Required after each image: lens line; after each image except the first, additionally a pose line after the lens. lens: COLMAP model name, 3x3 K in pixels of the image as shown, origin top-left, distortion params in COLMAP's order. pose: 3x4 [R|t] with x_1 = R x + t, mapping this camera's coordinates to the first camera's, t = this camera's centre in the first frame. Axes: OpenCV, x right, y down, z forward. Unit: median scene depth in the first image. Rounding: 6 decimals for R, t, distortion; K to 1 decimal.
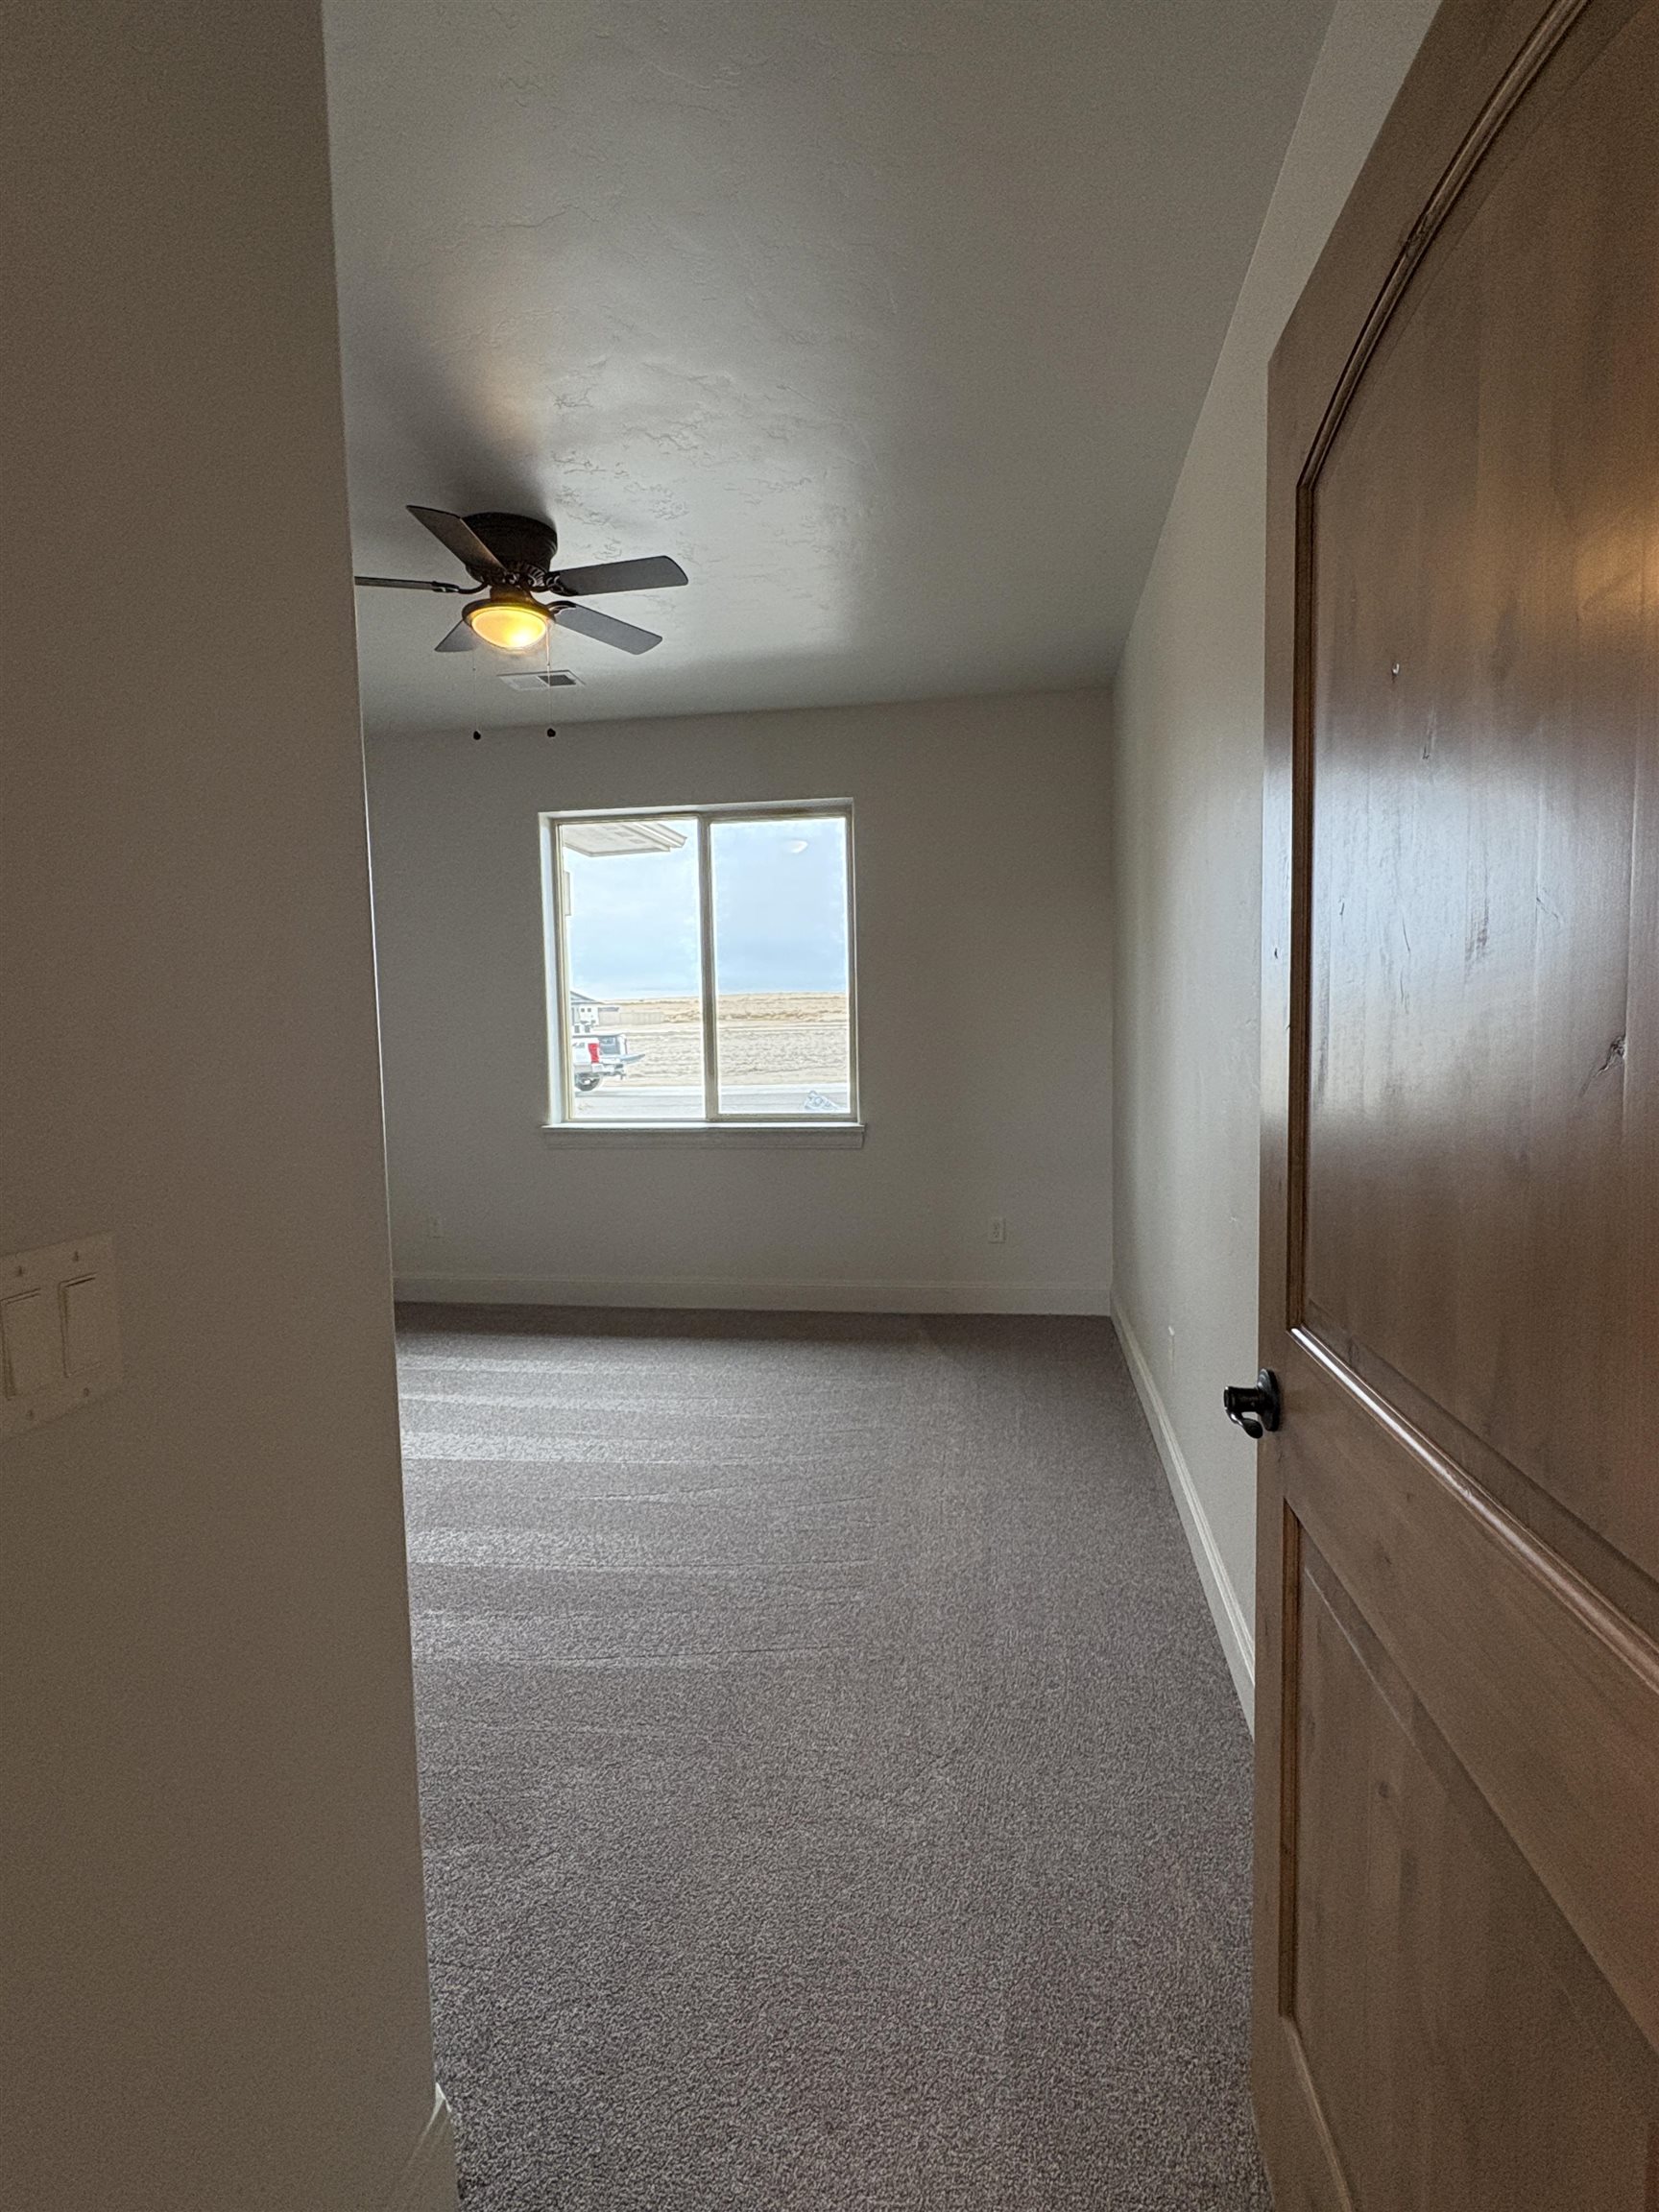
lens RADIAL K [[1080.2, 0, 822.3], [0, 1080.2, 1099.9], [0, 0, 1]] dist [-0.000055, 0.001202]
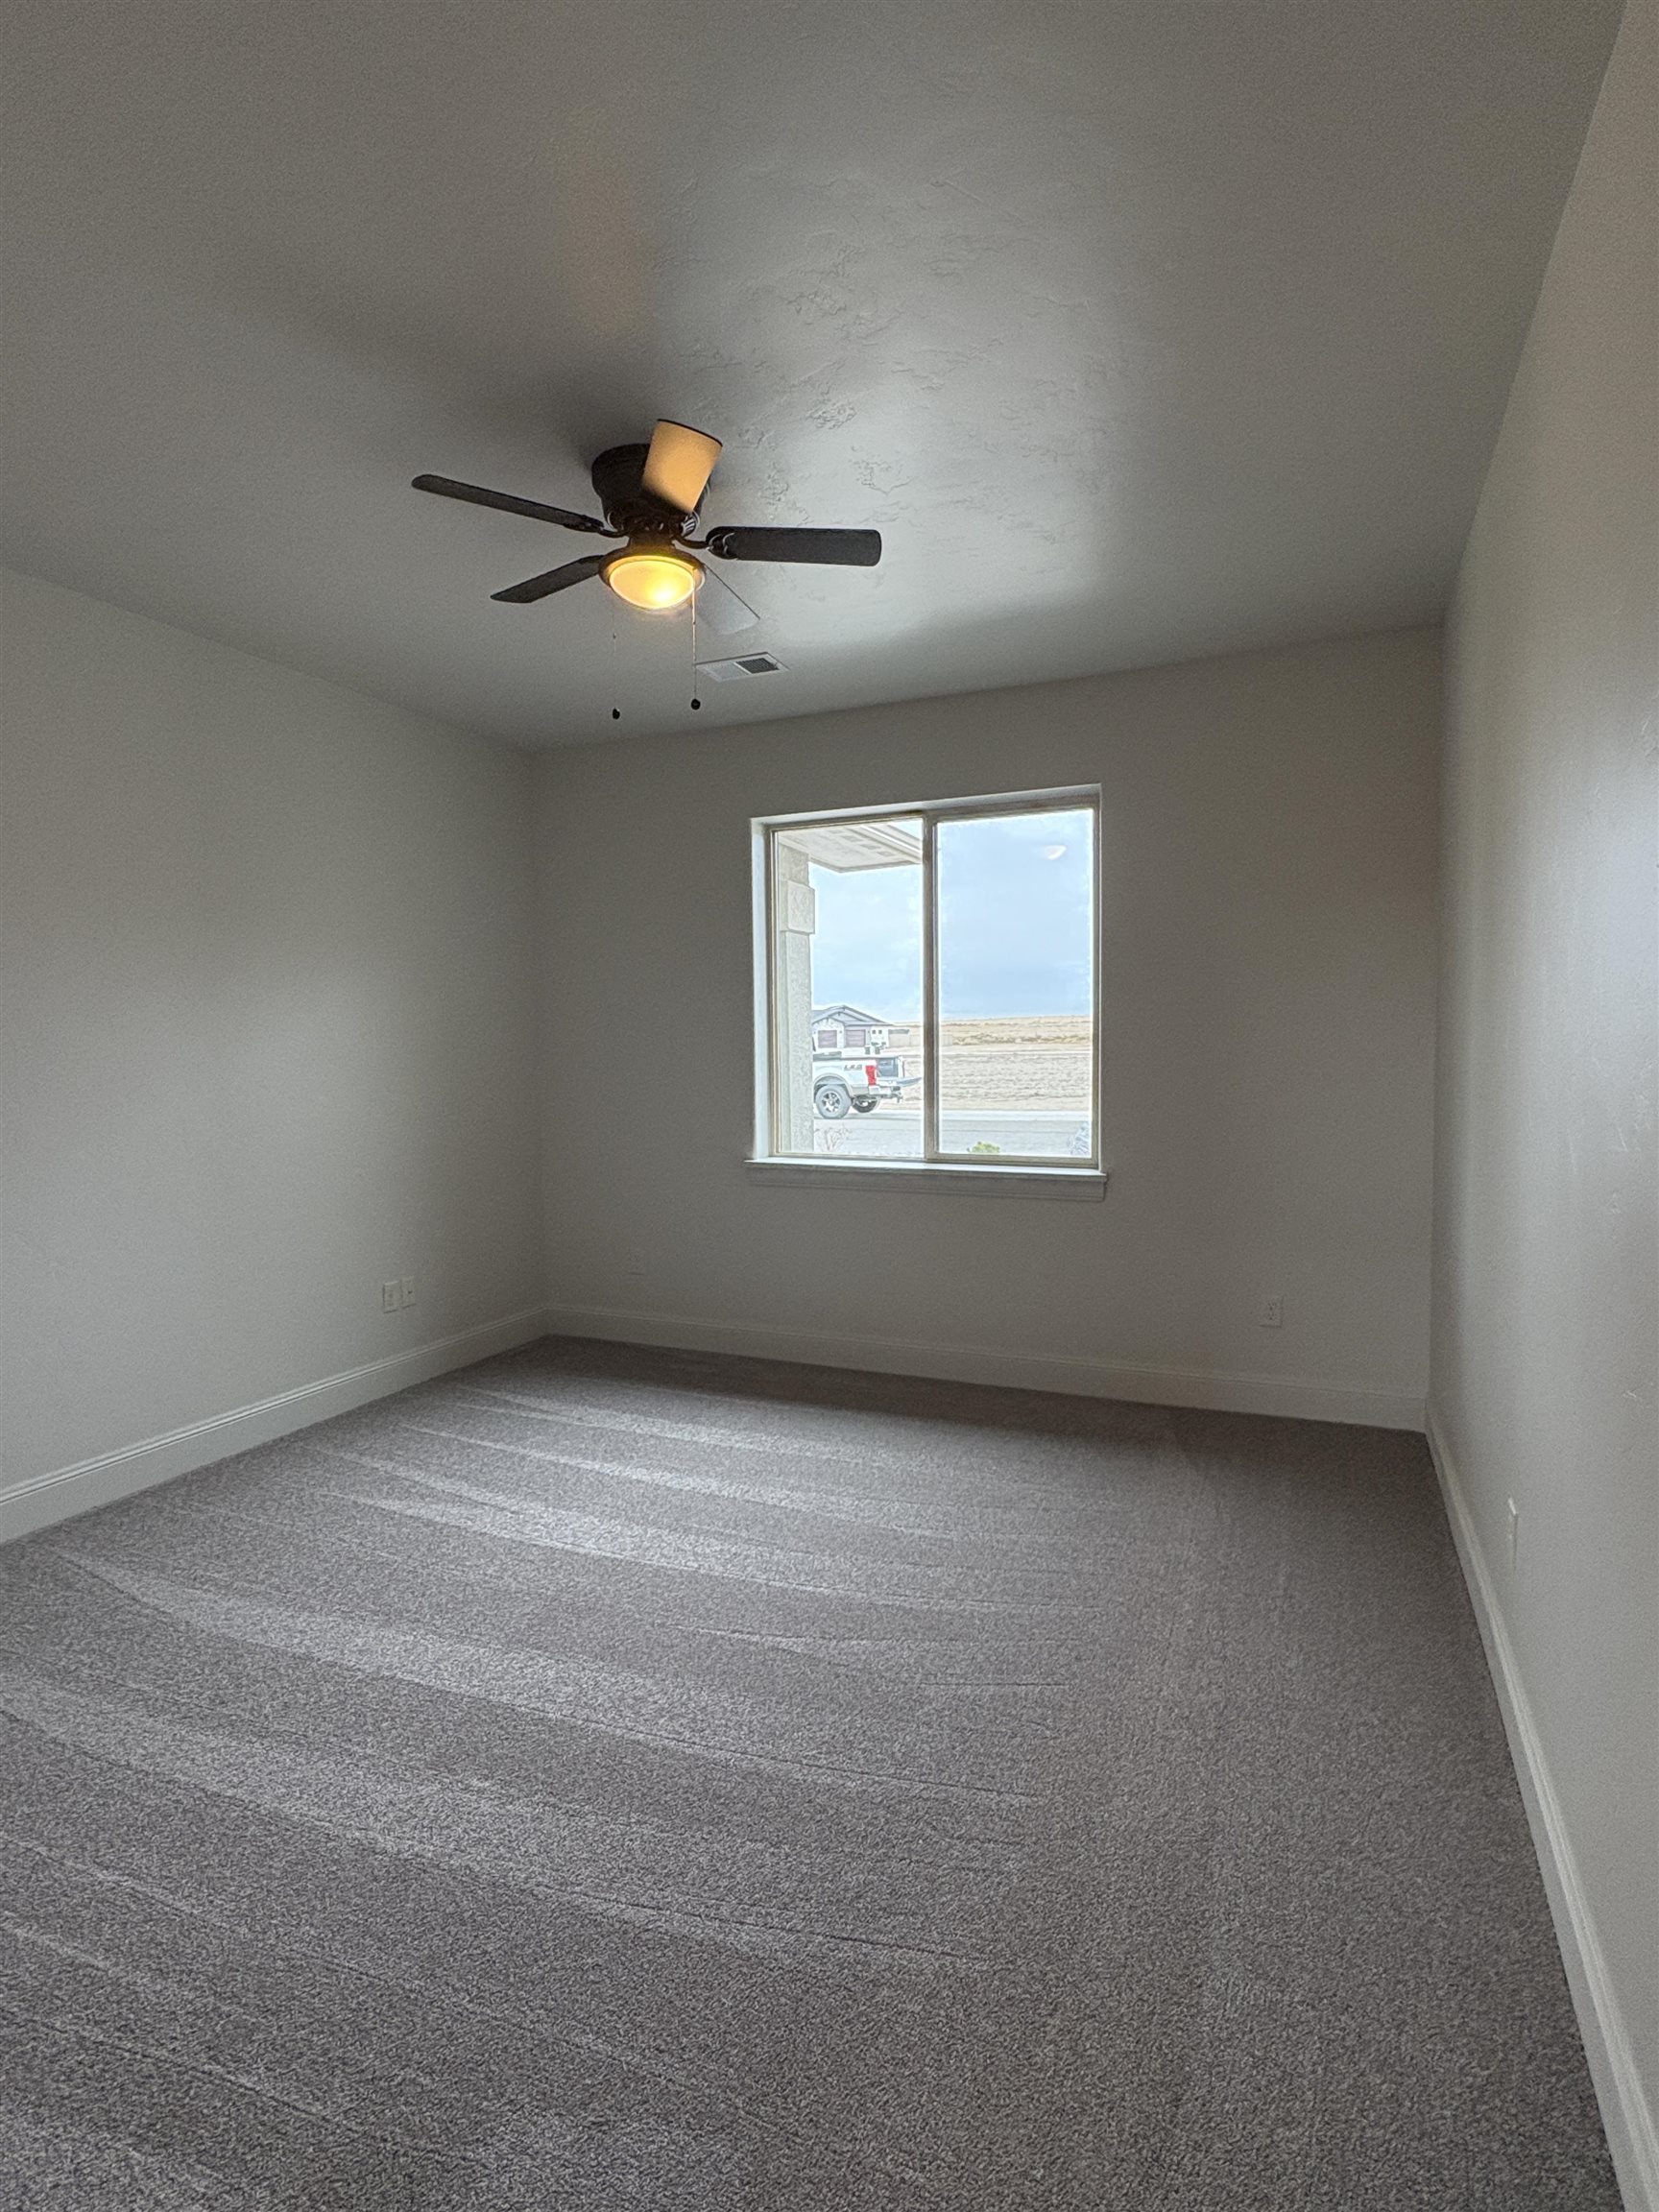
lens RADIAL K [[1080.2, 0, 843.5], [0, 1080.2, 1107.3], [0, 0, 1]] dist [-0.000055, 0.001202]
pose [[0.969594, 0.023598, -0.243580, 0.049559], [-0.027011, 0.999578, -0.010681, -0.015418], [0.243225, 0.016935, 0.969822, 0.155939]]
